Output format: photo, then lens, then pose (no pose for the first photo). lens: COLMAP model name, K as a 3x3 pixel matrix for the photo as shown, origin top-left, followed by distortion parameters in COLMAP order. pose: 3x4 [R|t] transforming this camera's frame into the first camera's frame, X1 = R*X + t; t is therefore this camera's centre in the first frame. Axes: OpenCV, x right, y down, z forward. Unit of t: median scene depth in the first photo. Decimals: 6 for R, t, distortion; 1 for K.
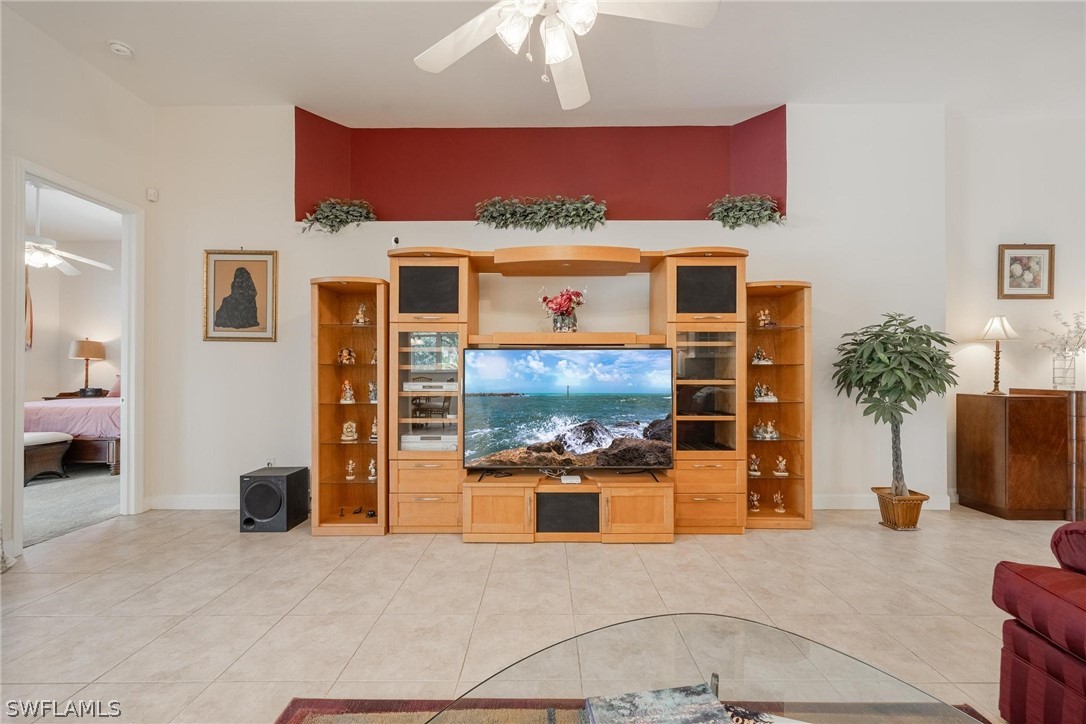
lens RADIAL K [[456.3, 0, 532.5], [0, 456.3, 366.2], [0, 0, 1]] dist [0.008542, -0.000974]
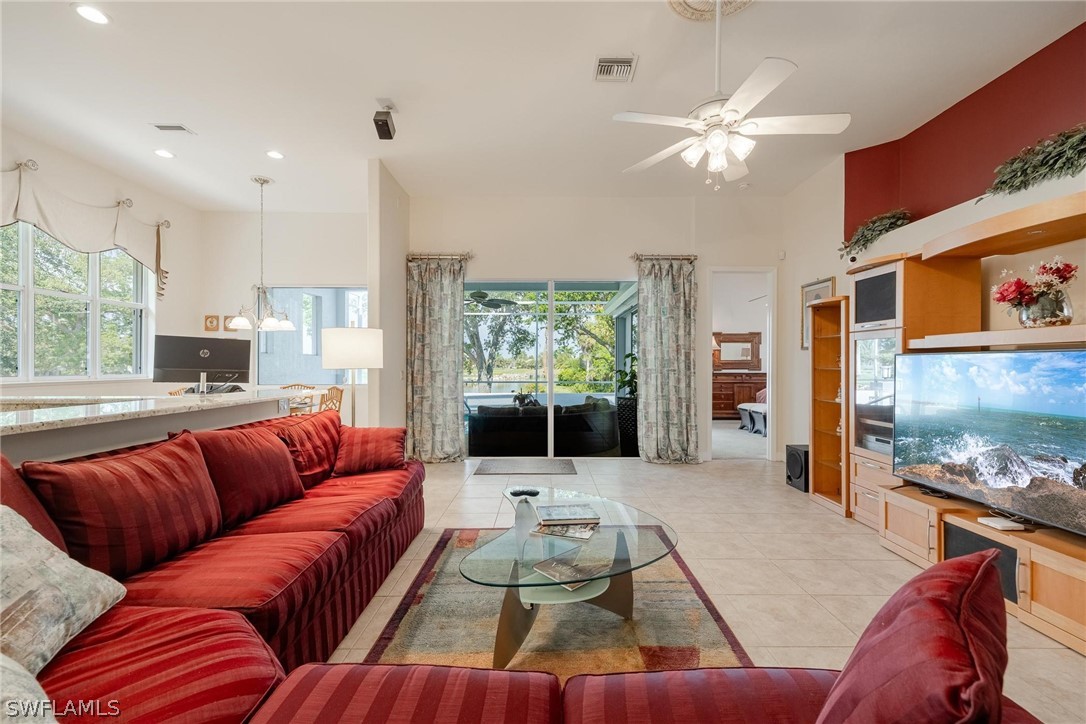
lens RADIAL K [[456.3, 0, 544.0], [0, 456.3, 365.7], [0, 0, 1]] dist [0.008542, -0.000974]
pose [[0.029160, -0.001593, -0.999573, 0.819969], [0.012919, 0.999916, -0.001217, -0.021478], [0.999491, -0.012878, 0.029178, 0.206650]]
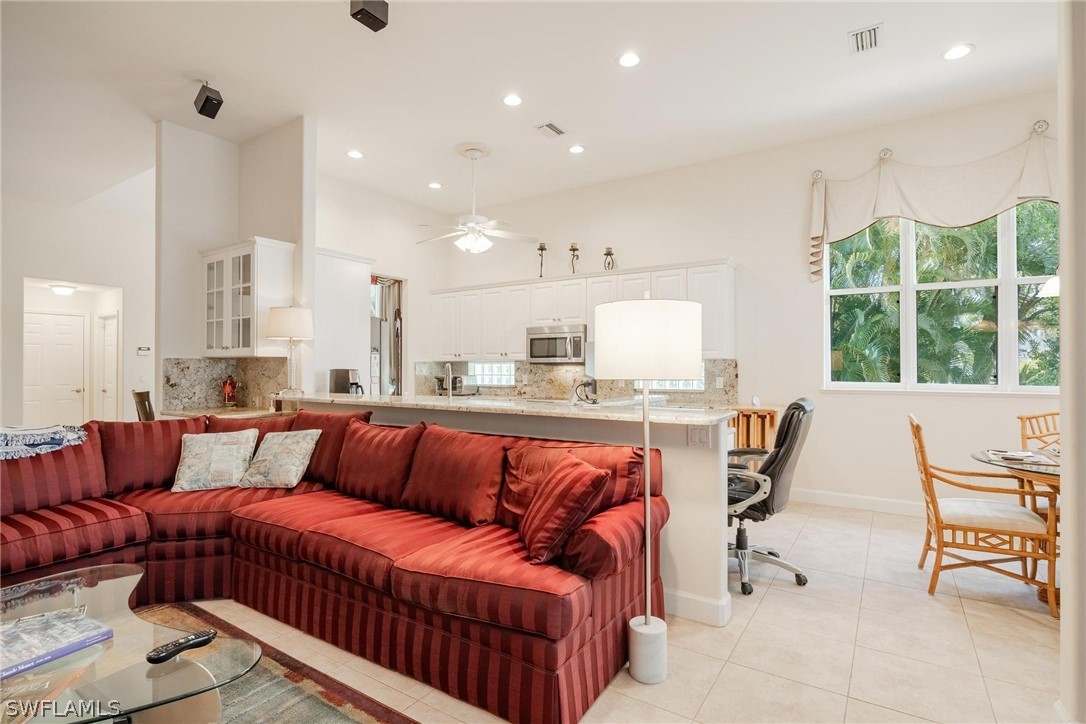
lens RADIAL K [[529.3, 0, 542.6], [0, 529.3, 364.7], [0, 0, 1]] dist [-0.013103, -0.000120]
pose [[-0.851411, -0.000038, 0.524500, -0.557019], [-0.010977, 0.999782, -0.017747, -0.027936], [-0.524385, -0.020867, -0.851226, 0.426552]]
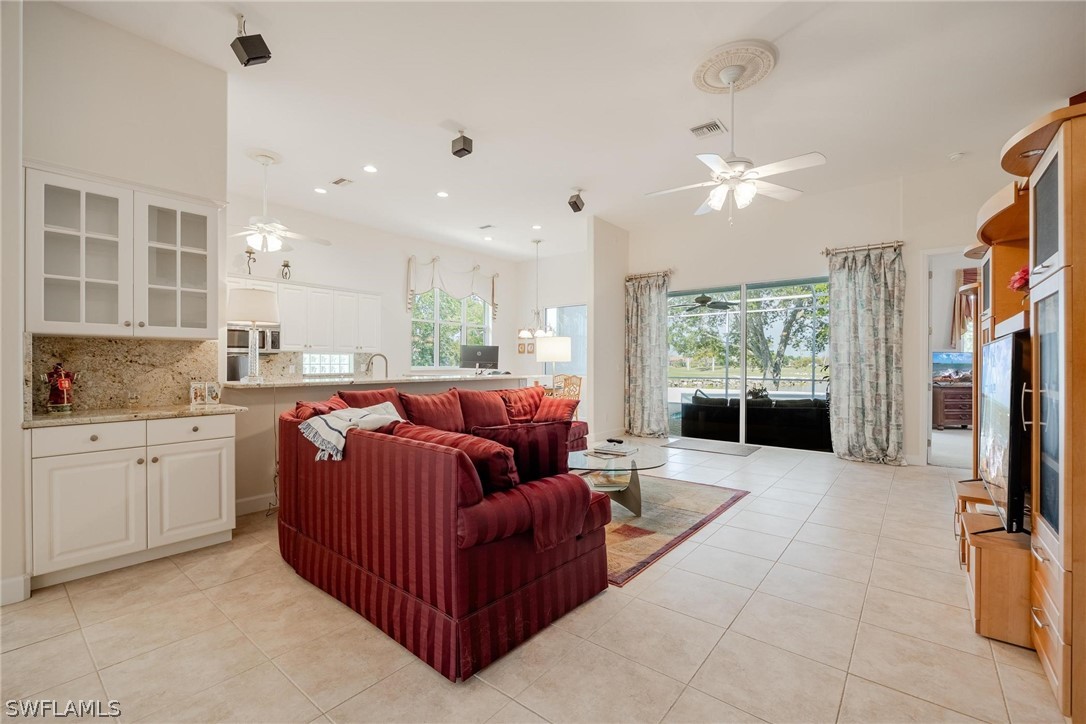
lens RADIAL K [[466.3, 0, 552.1], [0, 466.3, 362.7], [0, 0, 1]] dist [-0.003978, -0.000216]
pose [[-0.602776, -0.005254, -0.797893, 1.156714], [0.007957, 0.999889, -0.012595, 0.003966], [0.797871, -0.013941, -0.602667, 0.867956]]
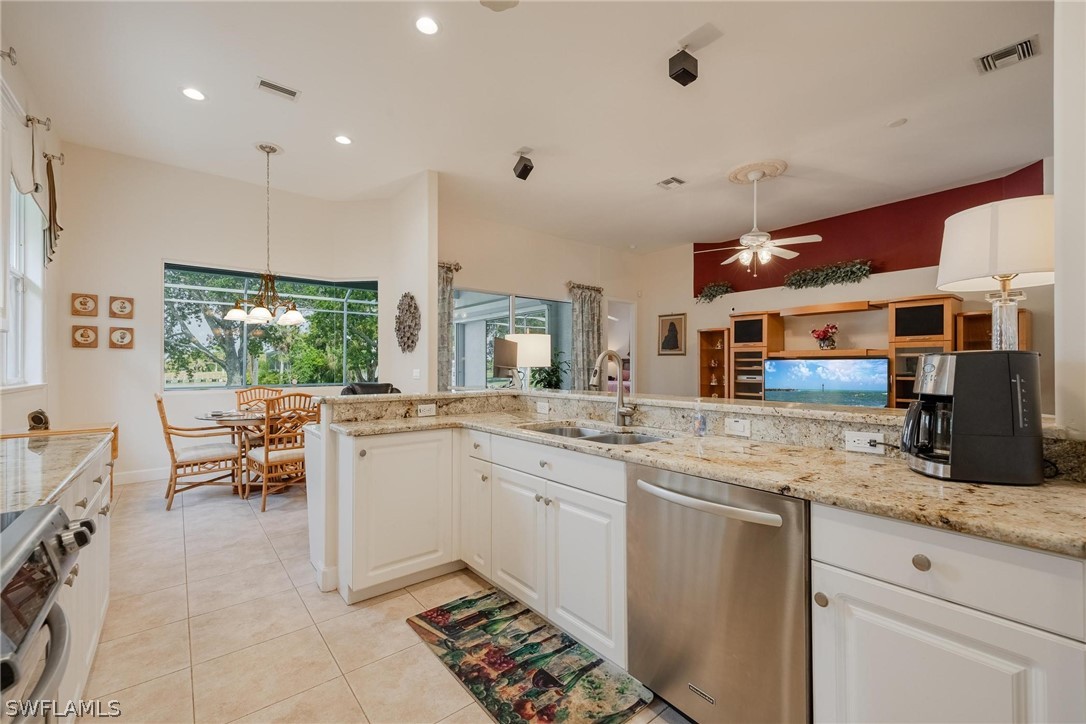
lens RADIAL K [[456.3, 0, 547.0], [0, 456.3, 360.6], [0, 0, 1]] dist [0.008542, -0.000974]
pose [[0.652443, -0.013402, -0.757720, 0.754837], [0.012495, 0.999898, -0.006926, -0.031643], [0.757735, -0.004948, 0.652544, -1.055473]]
